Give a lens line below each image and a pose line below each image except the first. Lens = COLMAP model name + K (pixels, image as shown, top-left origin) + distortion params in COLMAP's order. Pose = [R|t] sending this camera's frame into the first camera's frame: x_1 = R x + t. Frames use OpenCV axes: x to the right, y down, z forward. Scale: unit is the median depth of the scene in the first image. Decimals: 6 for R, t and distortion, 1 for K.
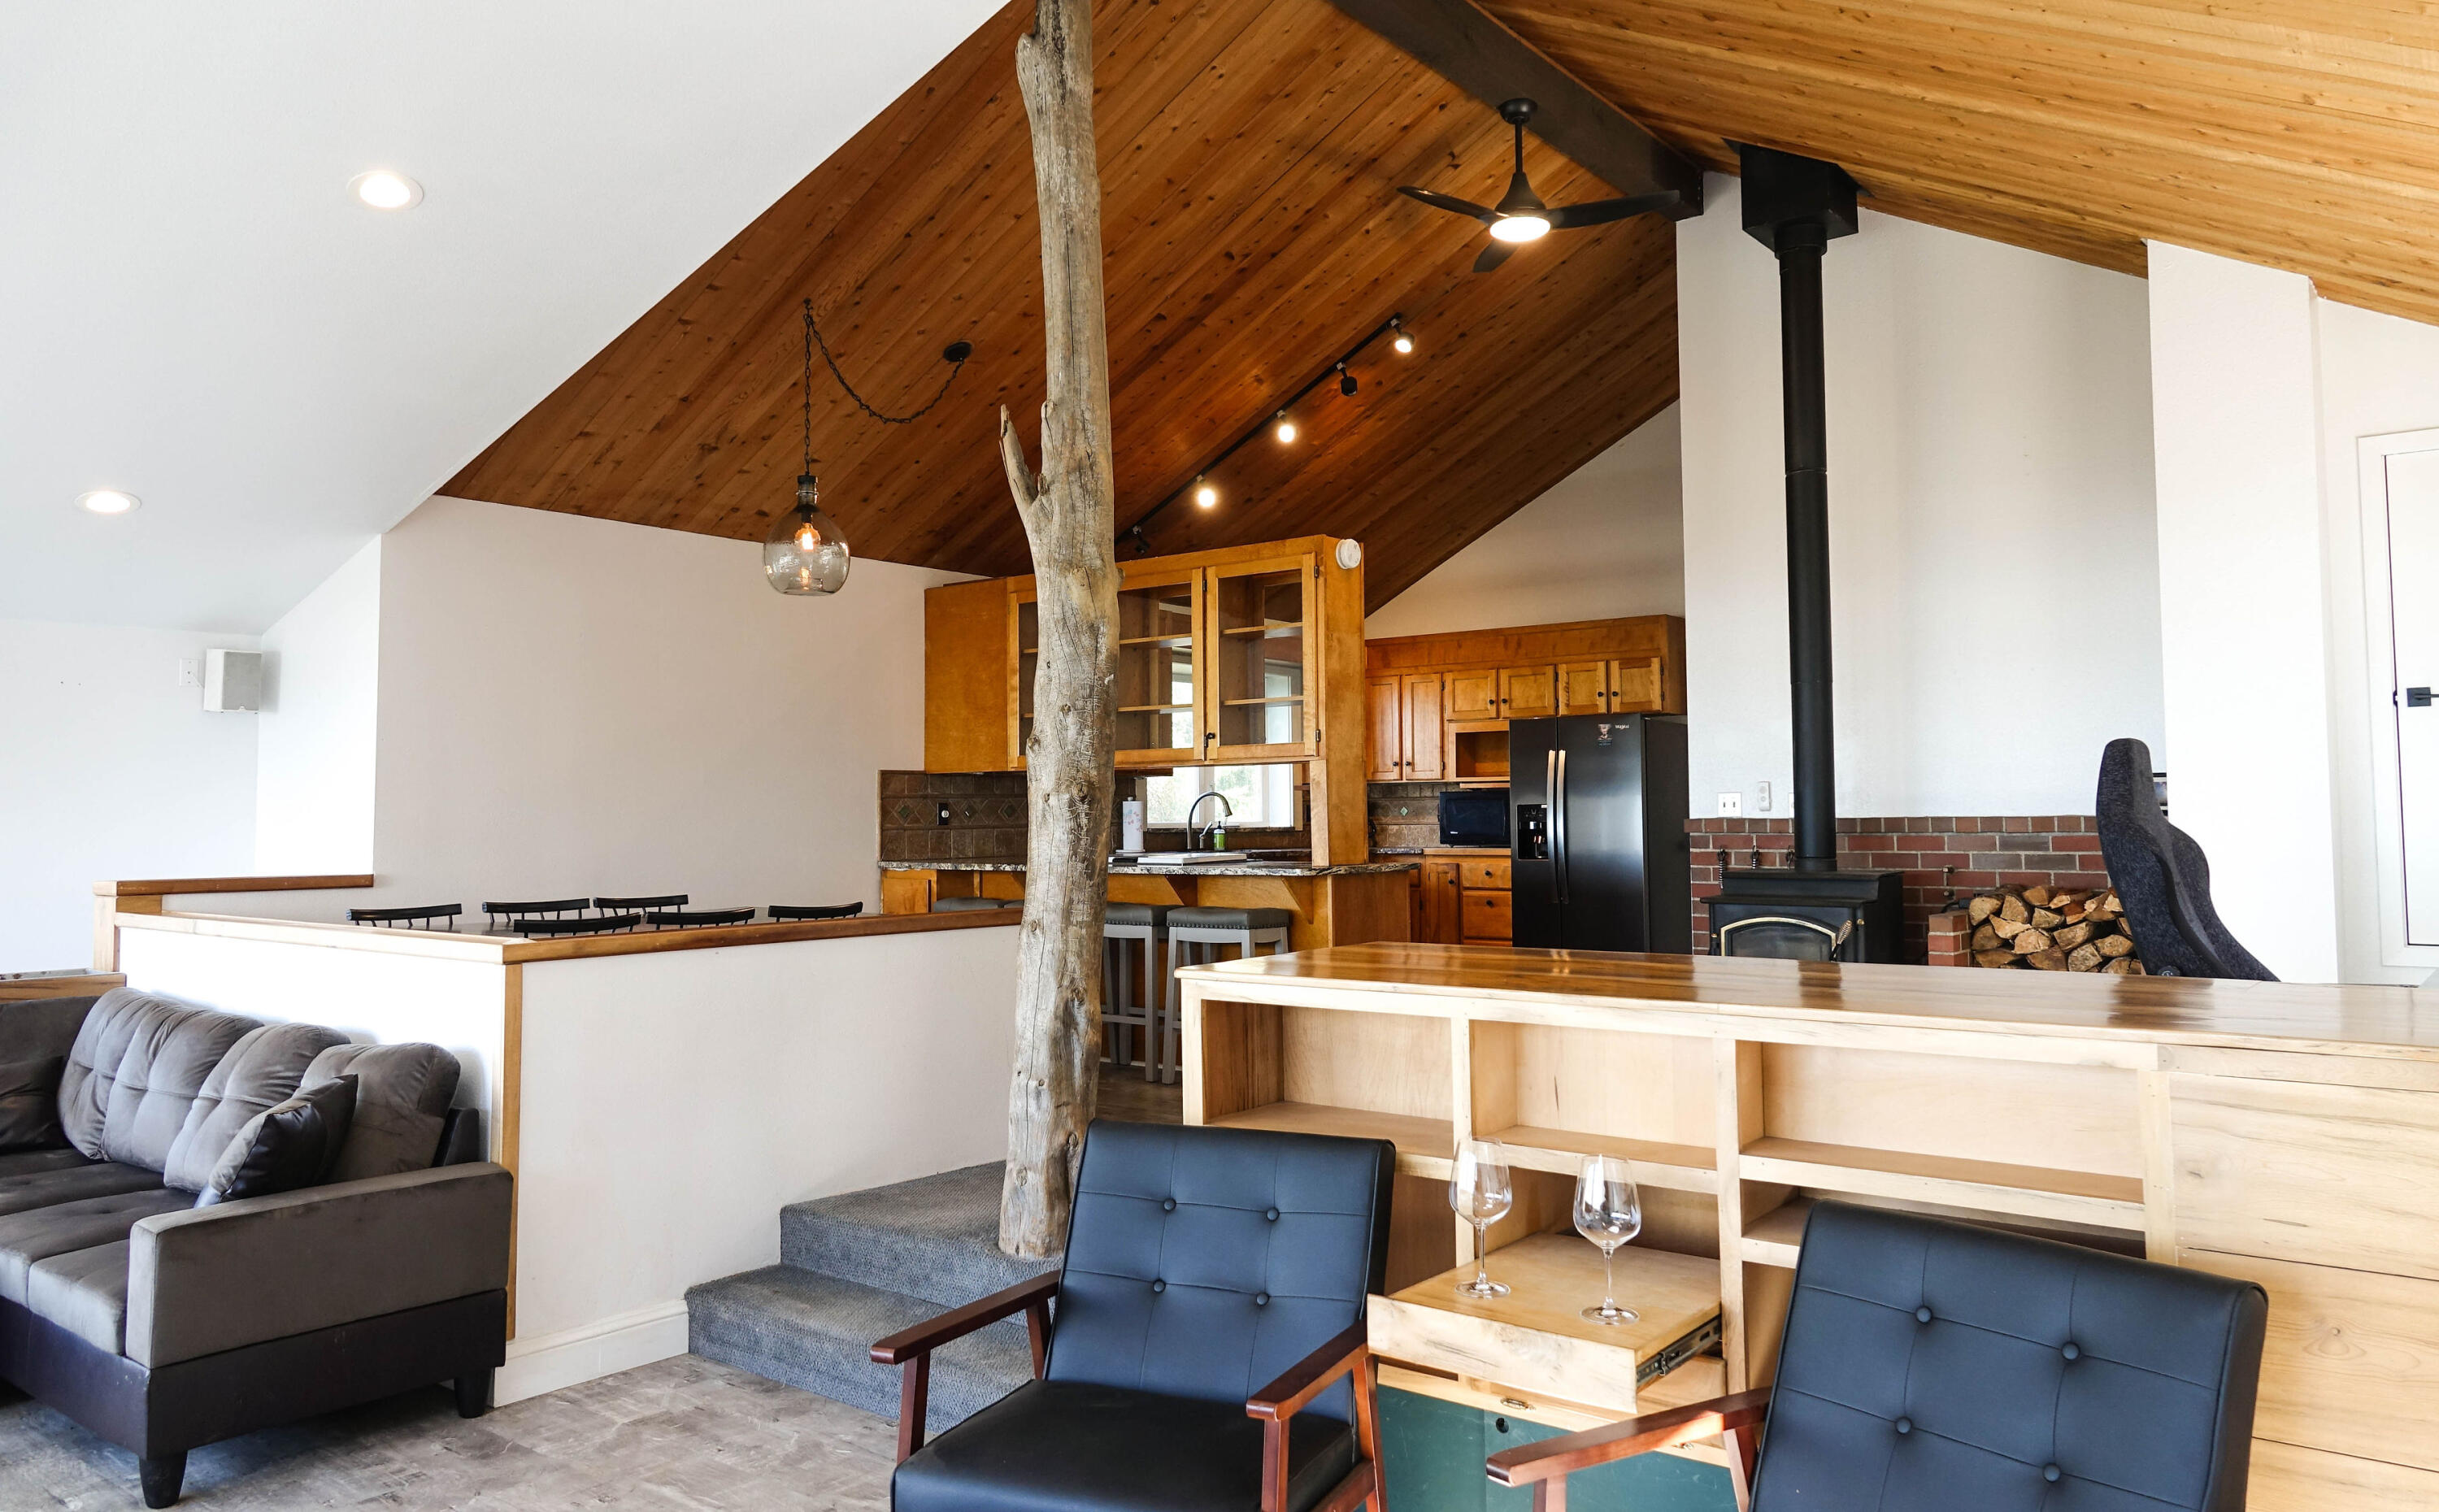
lens RADIAL K [[1679.9, 0, 1221.3], [0, 1679.9, 725.2], [0, 0, 1]] dist [0.001108, 0.003572]
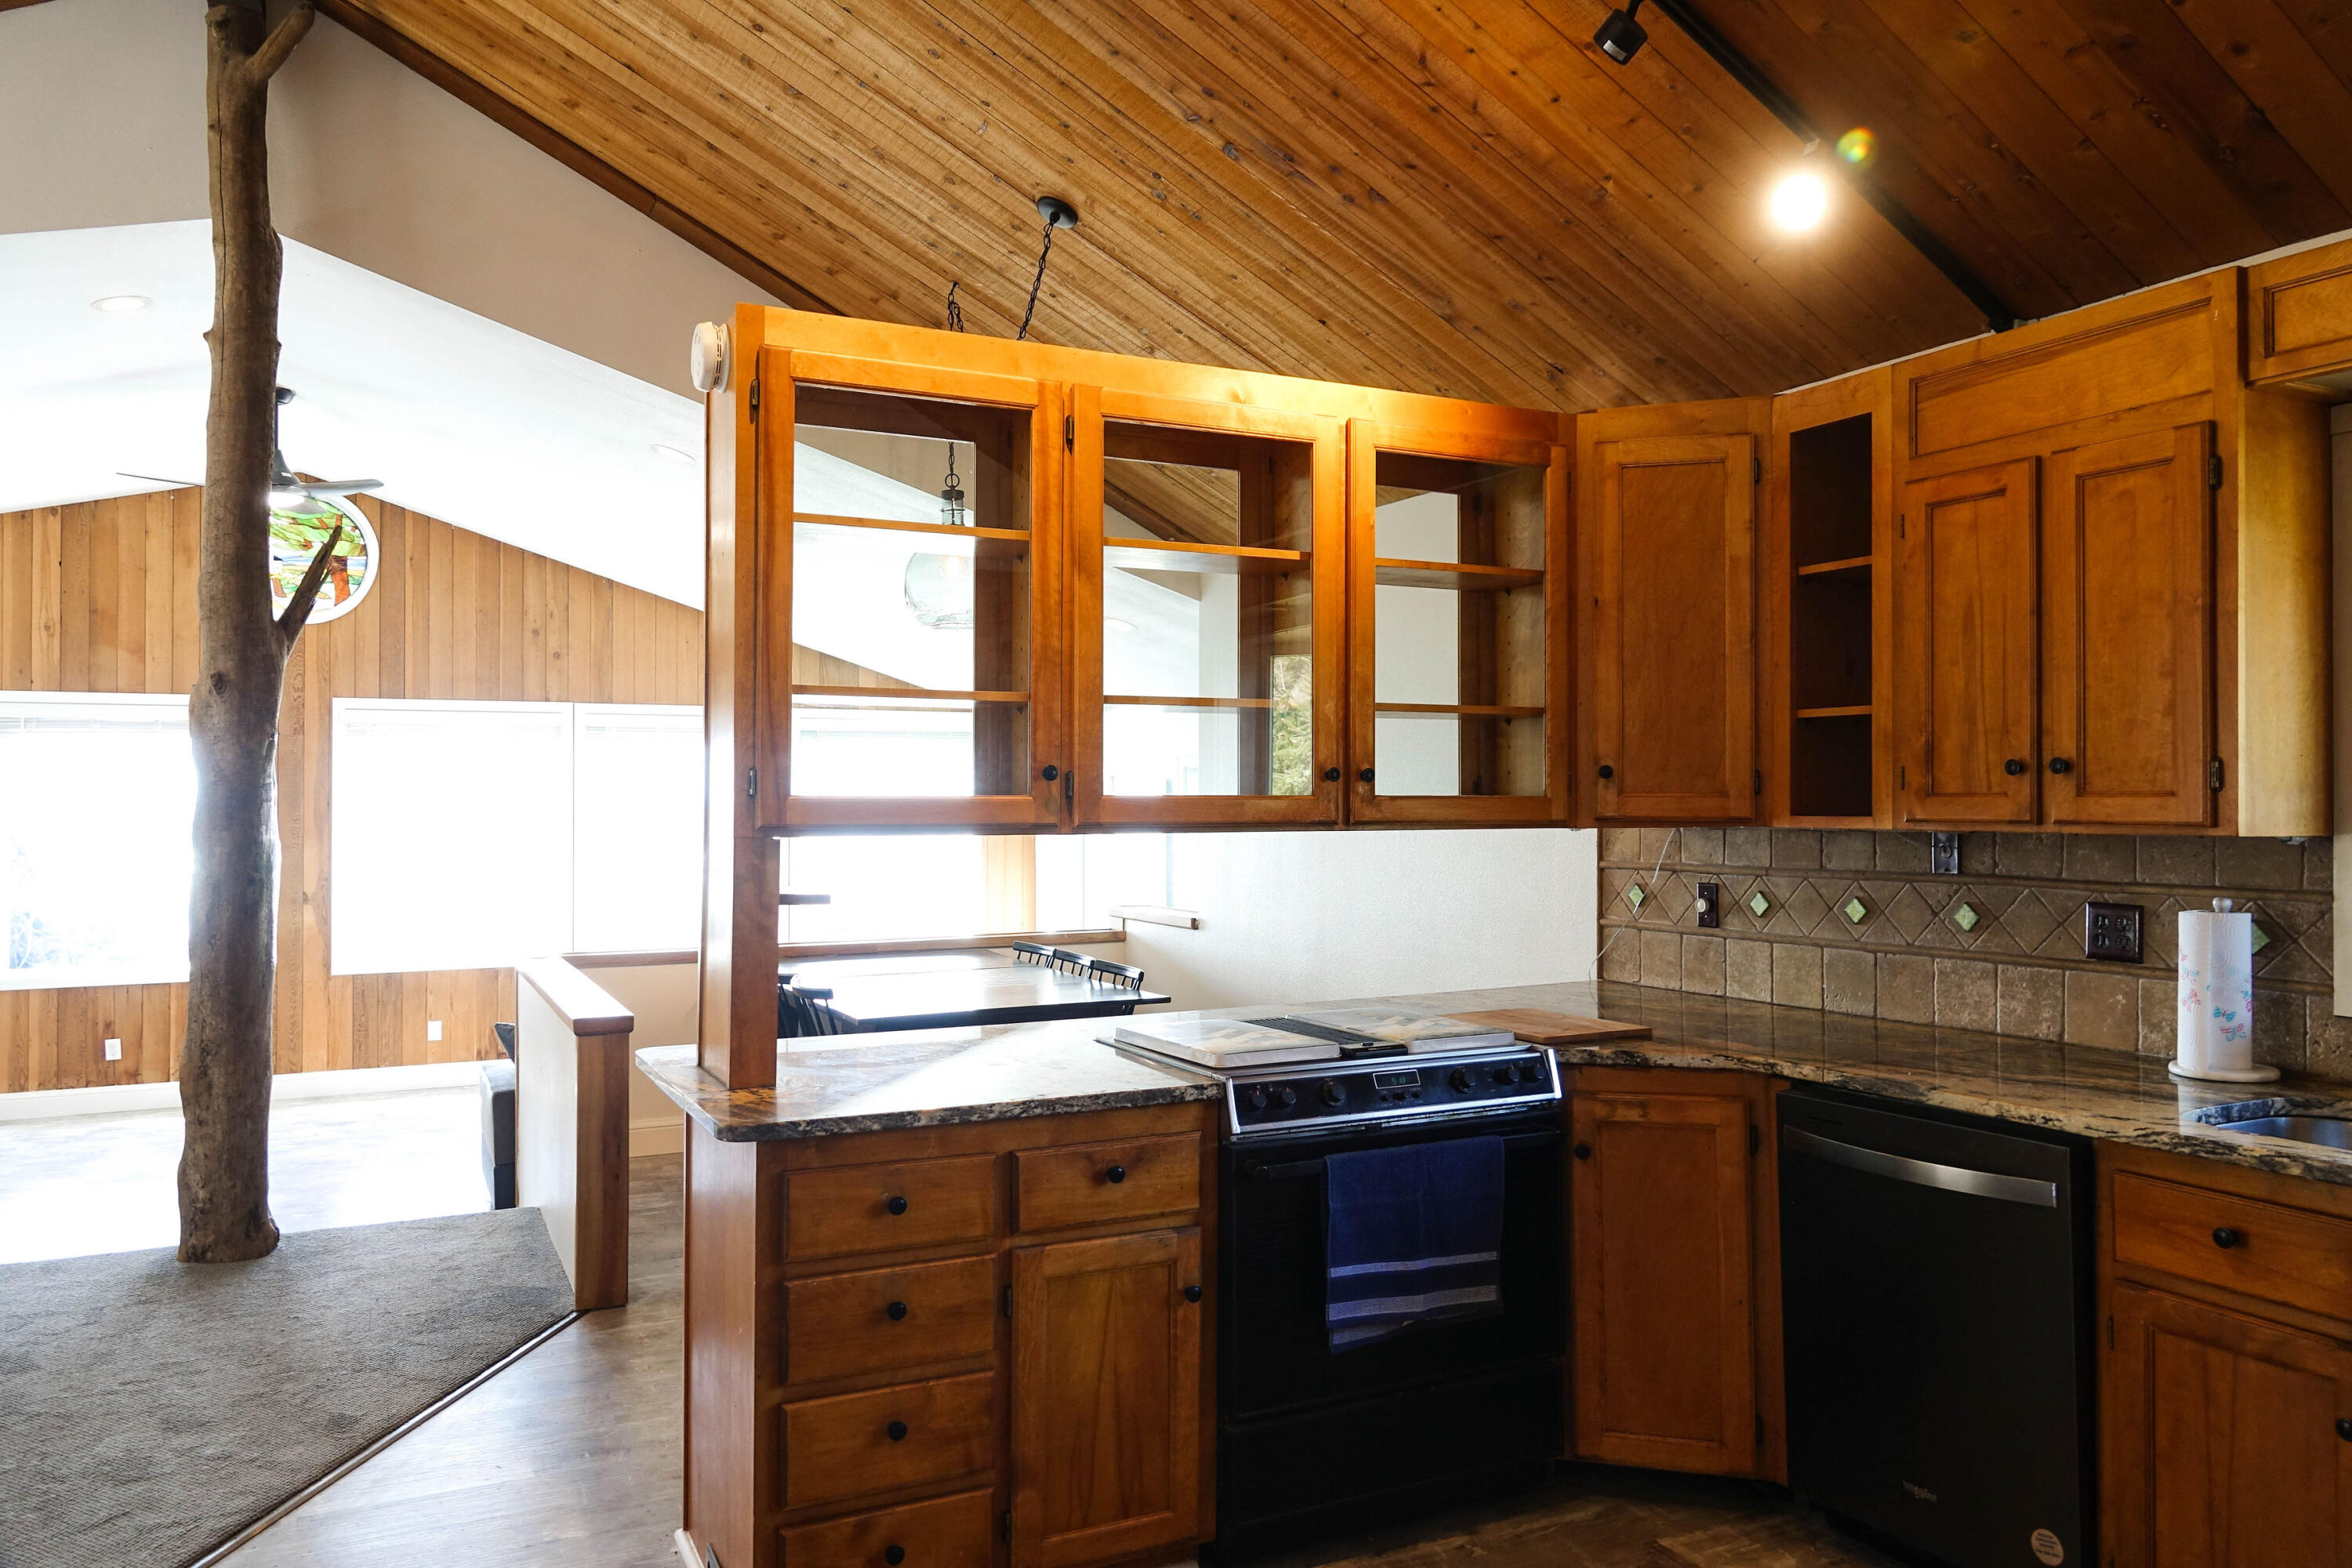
lens RADIAL K [[1625.4, 0, 1179.1], [0, 1625.4, 777.8], [0, 0, 1]] dist [-0.001349, -0.000706]
pose [[-0.417894, -0.004996, -0.908482, 0.467040], [0.052805, 0.998161, -0.029779, 0.029330], [0.906960, -0.060417, -0.416862, 1.468267]]
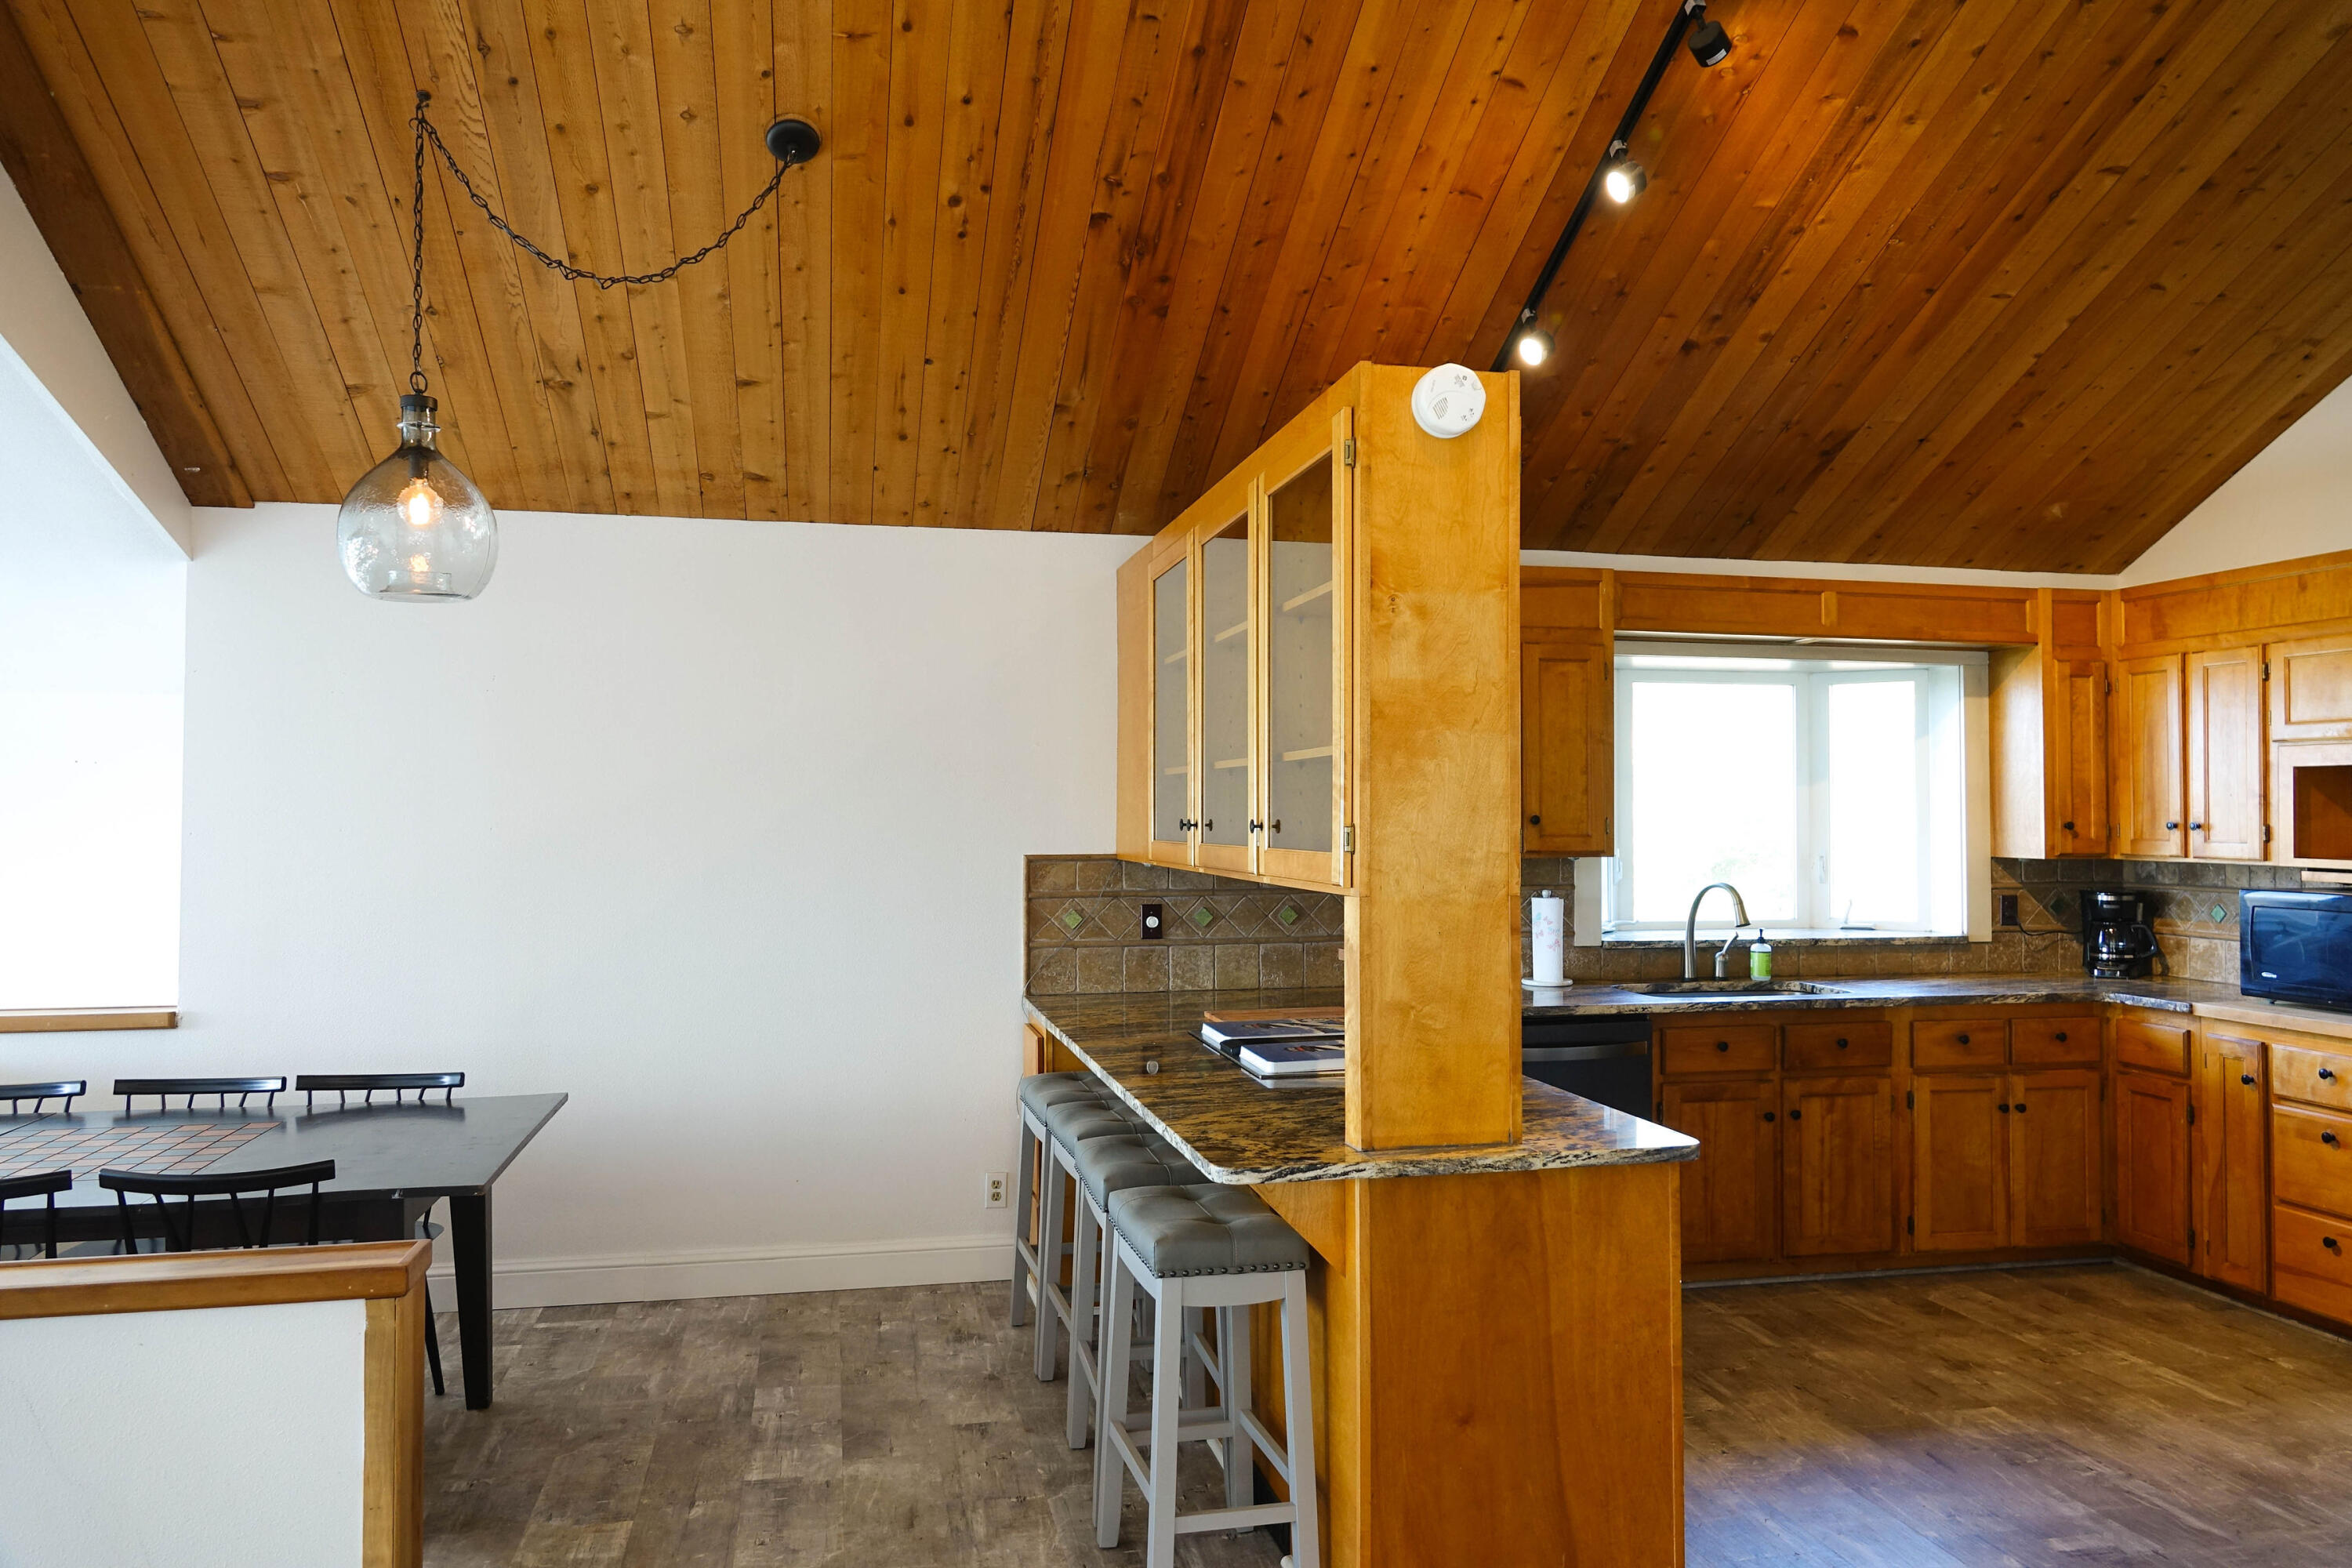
lens RADIAL K [[1625.4, 0, 1179.1], [0, 1625.4, 777.8], [0, 0, 1]] dist [-0.001349, -0.000706]
pose [[0.774975, -0.006024, -0.631963, 0.319305], [0.029124, 0.999233, 0.026191, -0.023854], [0.631320, -0.038703, 0.774556, 0.737963]]
